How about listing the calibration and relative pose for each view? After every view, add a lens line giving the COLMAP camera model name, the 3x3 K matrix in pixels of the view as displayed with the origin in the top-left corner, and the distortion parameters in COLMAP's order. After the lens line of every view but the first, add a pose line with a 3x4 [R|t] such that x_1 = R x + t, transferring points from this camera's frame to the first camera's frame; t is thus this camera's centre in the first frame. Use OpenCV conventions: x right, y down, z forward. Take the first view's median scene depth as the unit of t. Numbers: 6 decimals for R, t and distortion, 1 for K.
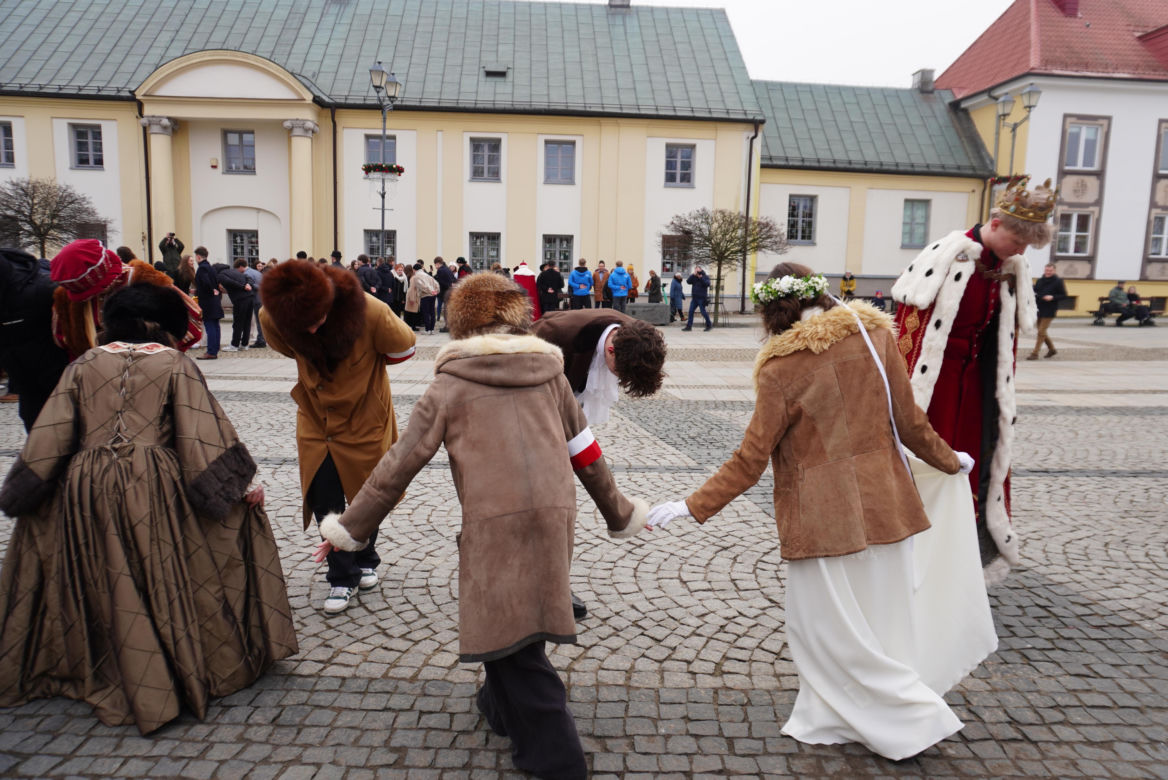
lens RADIAL K [[800.2, 0, 579.6], [0, 800.2, 392.7], [0, 0, 1]] dist [-0.038987, 0.041595]
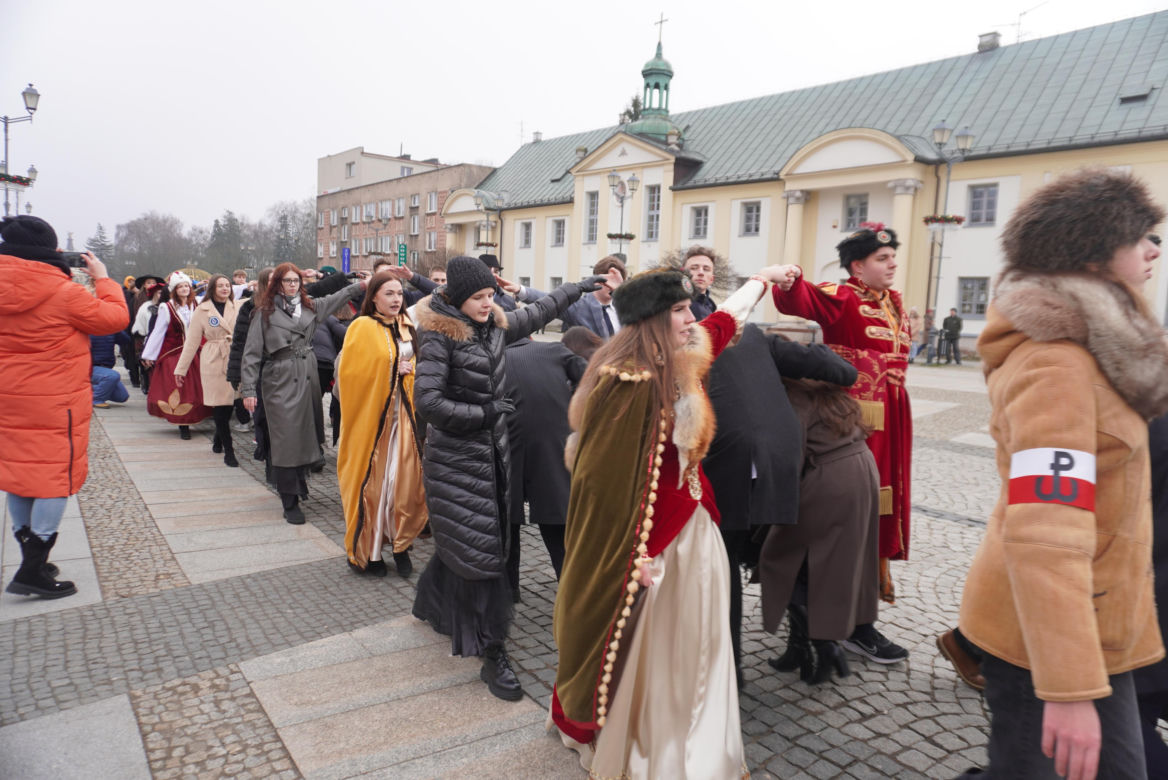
lens RADIAL K [[800.2, 0, 579.6], [0, 800.2, 392.7], [0, 0, 1]] dist [-0.038987, 0.041595]
pose [[0.616445, 0.086118, -0.782674, 0.245973], [-0.134246, 0.990943, 0.003300, 0.004405], [0.775870, 0.103036, 0.622423, 0.002010]]
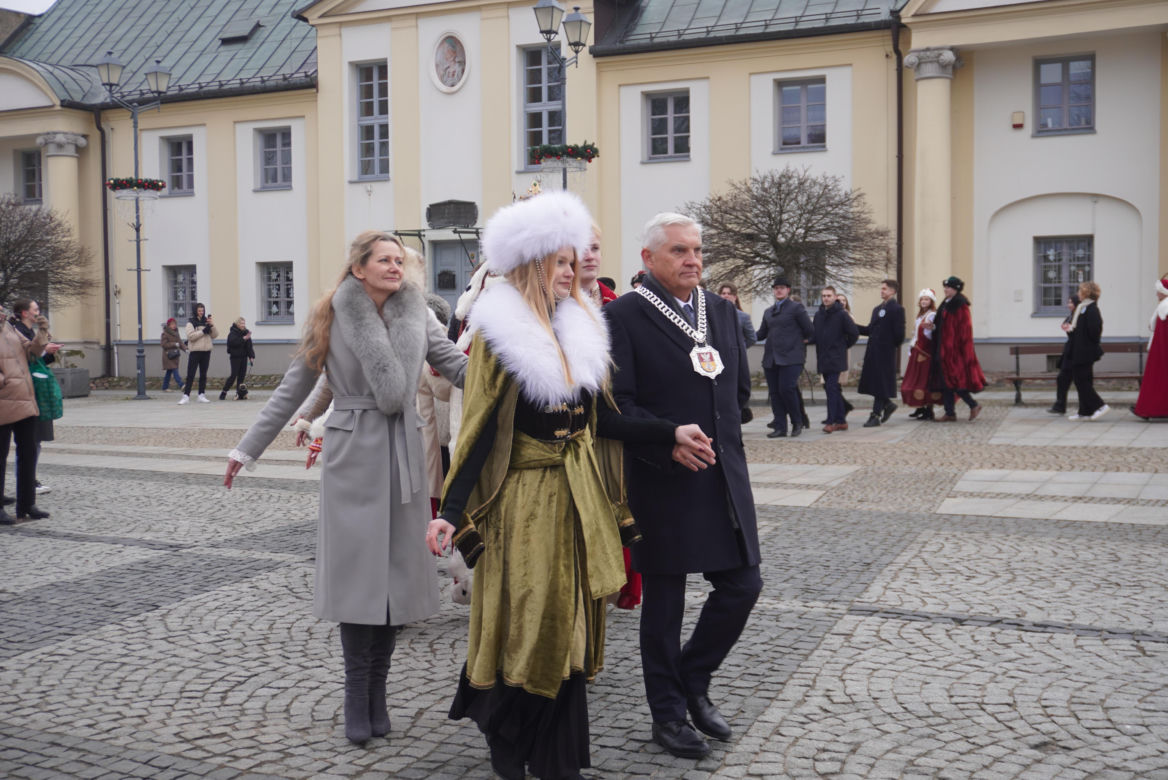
lens RADIAL K [[1441.7, 0, 577.4], [0, 1441.7, 390.1], [0, 0, 1]] dist [0.009078, -0.006641]
pose [[0.879569, -0.014651, -0.475546, -0.253047], [-0.031434, 0.995552, -0.088812, -0.003627], [0.474732, 0.093065, 0.875196, -0.005708]]
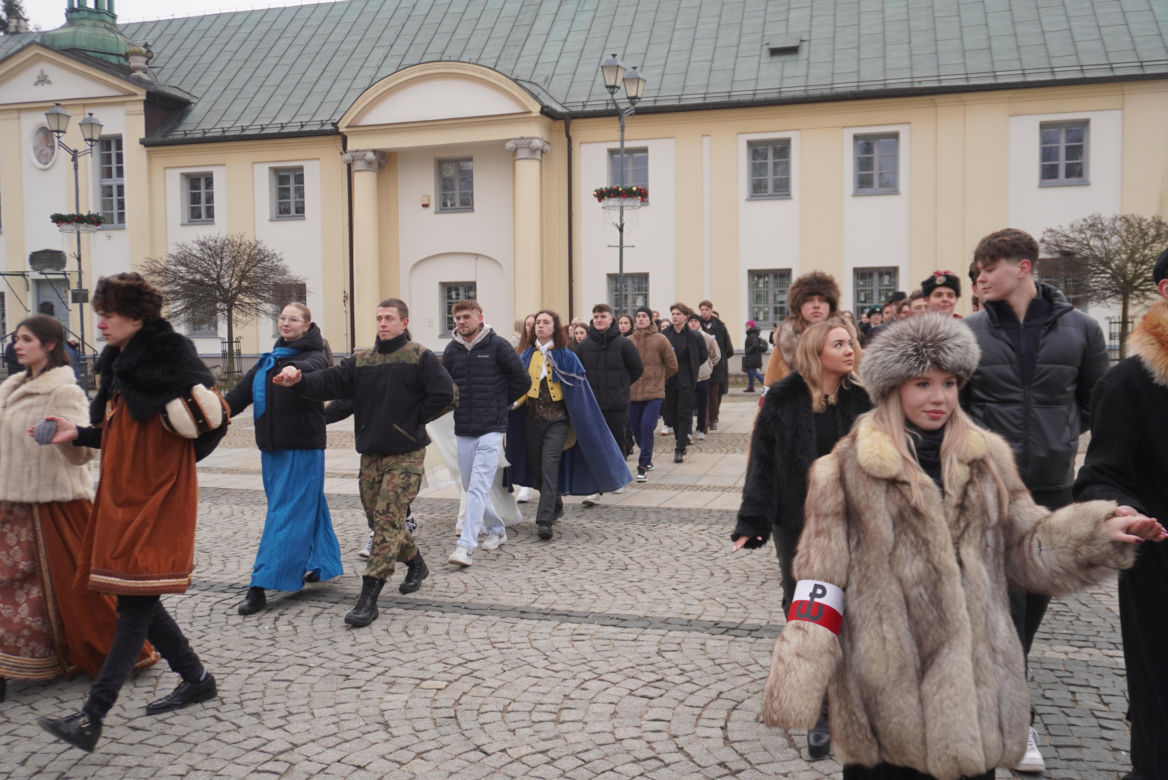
lens RADIAL K [[1109.5, 0, 579.0], [0, 1109.5, 391.0], [0, 0, 1]] dist [-0.001857, 0.014536]
pose [[0.944860, -0.018740, -0.326937, 0.044035], [-0.010270, 0.996174, -0.086781, -0.004761], [0.327313, 0.085354, 0.941053, 0.019956]]
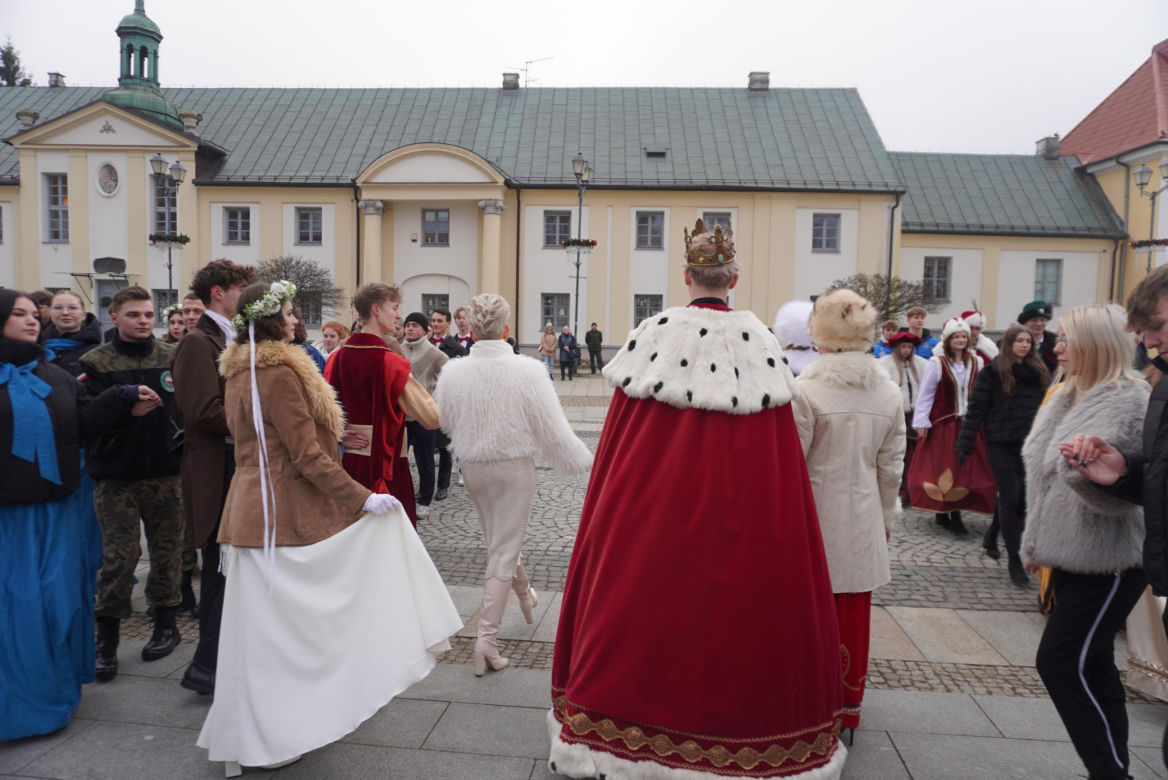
lens RADIAL K [[800.2, 0, 579.6], [0, 800.2, 392.7], [0, 0, 1]] dist [-0.038987, 0.041595]
pose [[0.996268, -0.000971, -0.086306, -0.121277], [-0.004458, 0.998023, -0.062695, 0.006332], [0.086196, 0.062846, 0.994294, -0.113211]]
